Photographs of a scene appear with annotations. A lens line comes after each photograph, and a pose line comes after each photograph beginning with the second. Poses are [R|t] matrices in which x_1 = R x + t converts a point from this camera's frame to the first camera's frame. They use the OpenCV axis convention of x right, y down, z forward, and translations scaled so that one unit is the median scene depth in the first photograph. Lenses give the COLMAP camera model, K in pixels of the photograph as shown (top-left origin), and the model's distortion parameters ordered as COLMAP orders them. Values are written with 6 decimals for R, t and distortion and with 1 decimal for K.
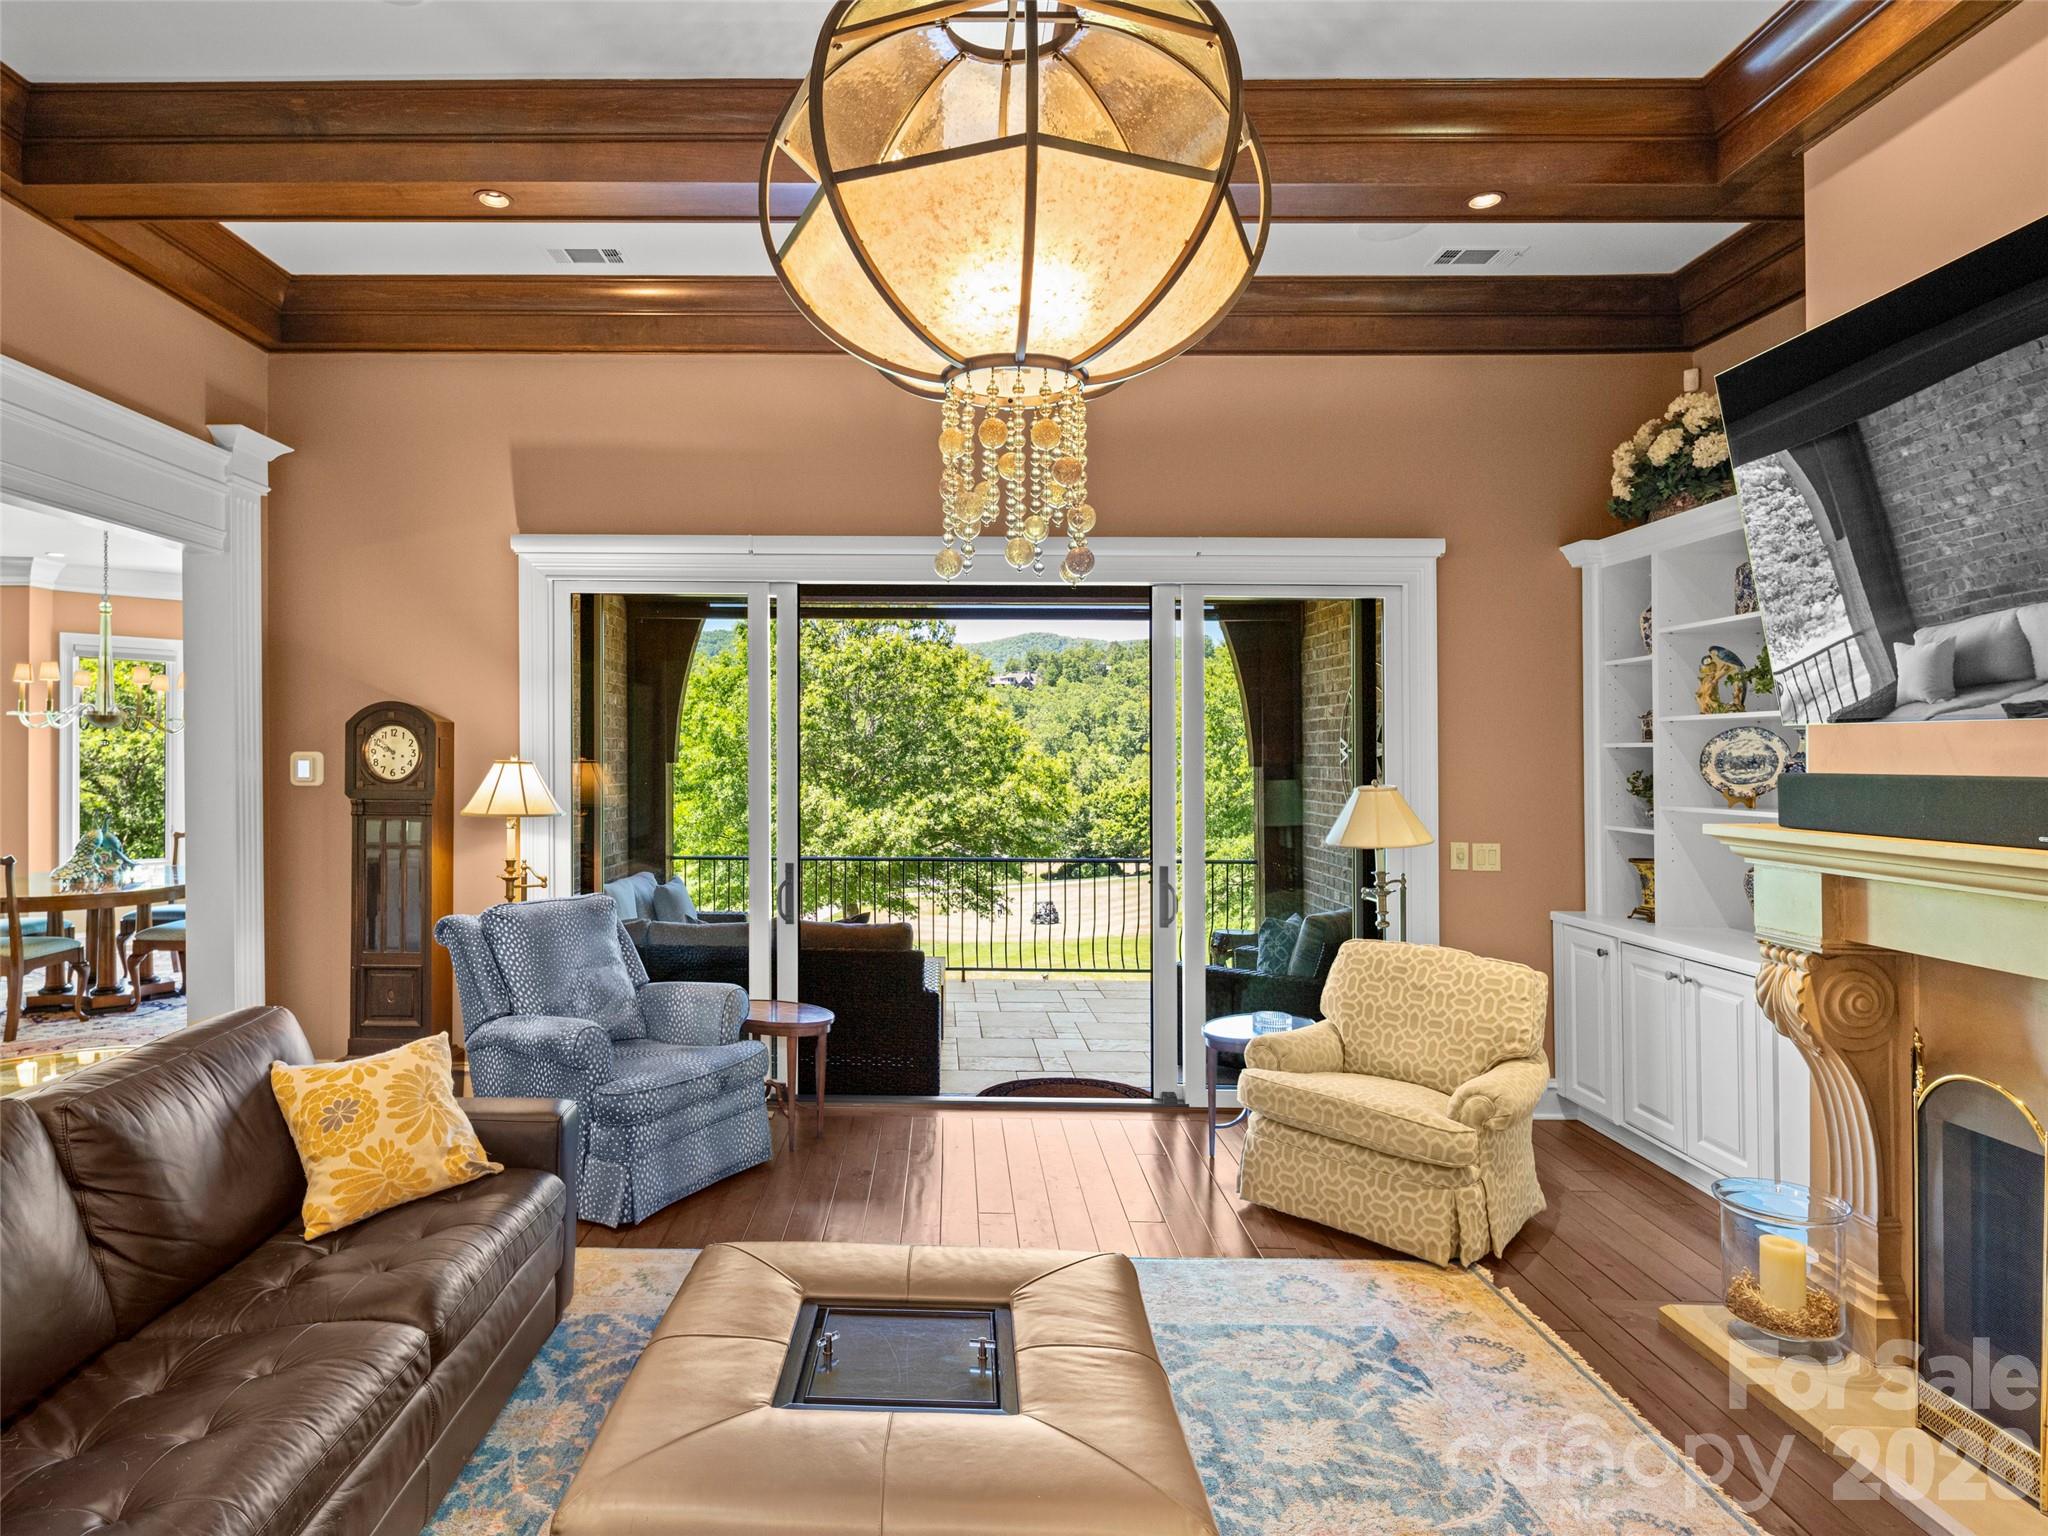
lens RADIAL K [[1265.5, 0, 1017.2], [0, 1265.5, 751.2], [0, 0, 1]] dist [-0.001806, -0.000203]
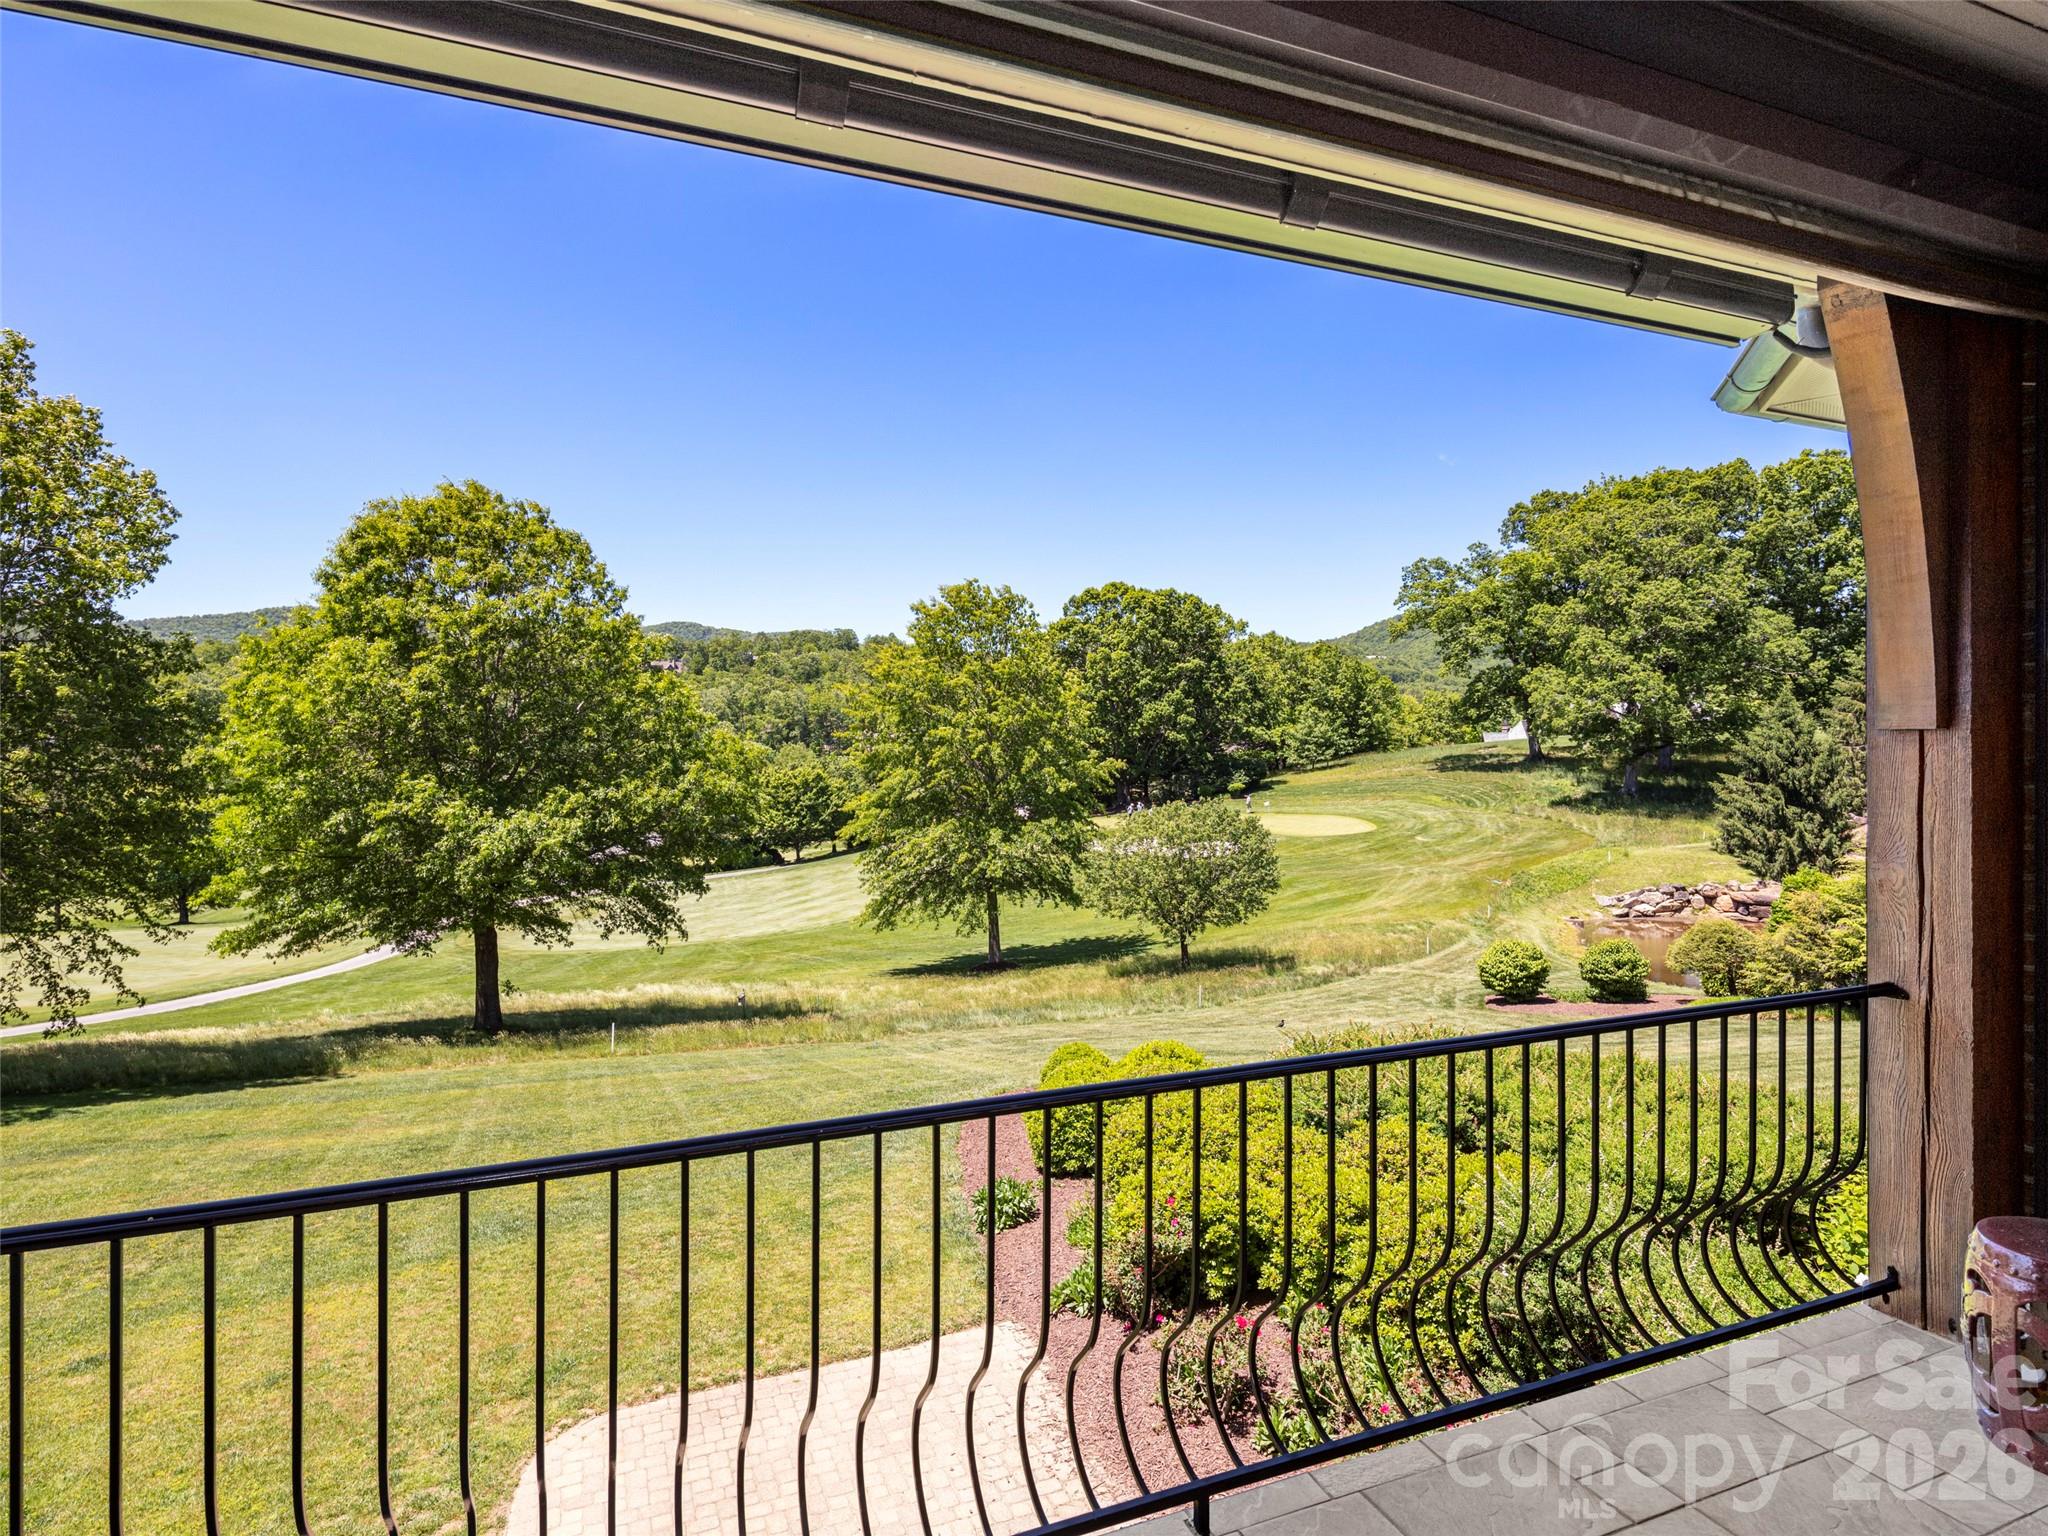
lens RADIAL K [[1115.6, 0, 1039.0], [0, 1115.6, 750.4], [0, 0, 1]] dist [0.004686, -0.005641]
pose [[0.942270, -0.009232, 0.334726, -0.037246], [0.006440, 0.999935, 0.009449, 0.003964], [-0.334791, -0.006748, 0.942268, 0.219902]]
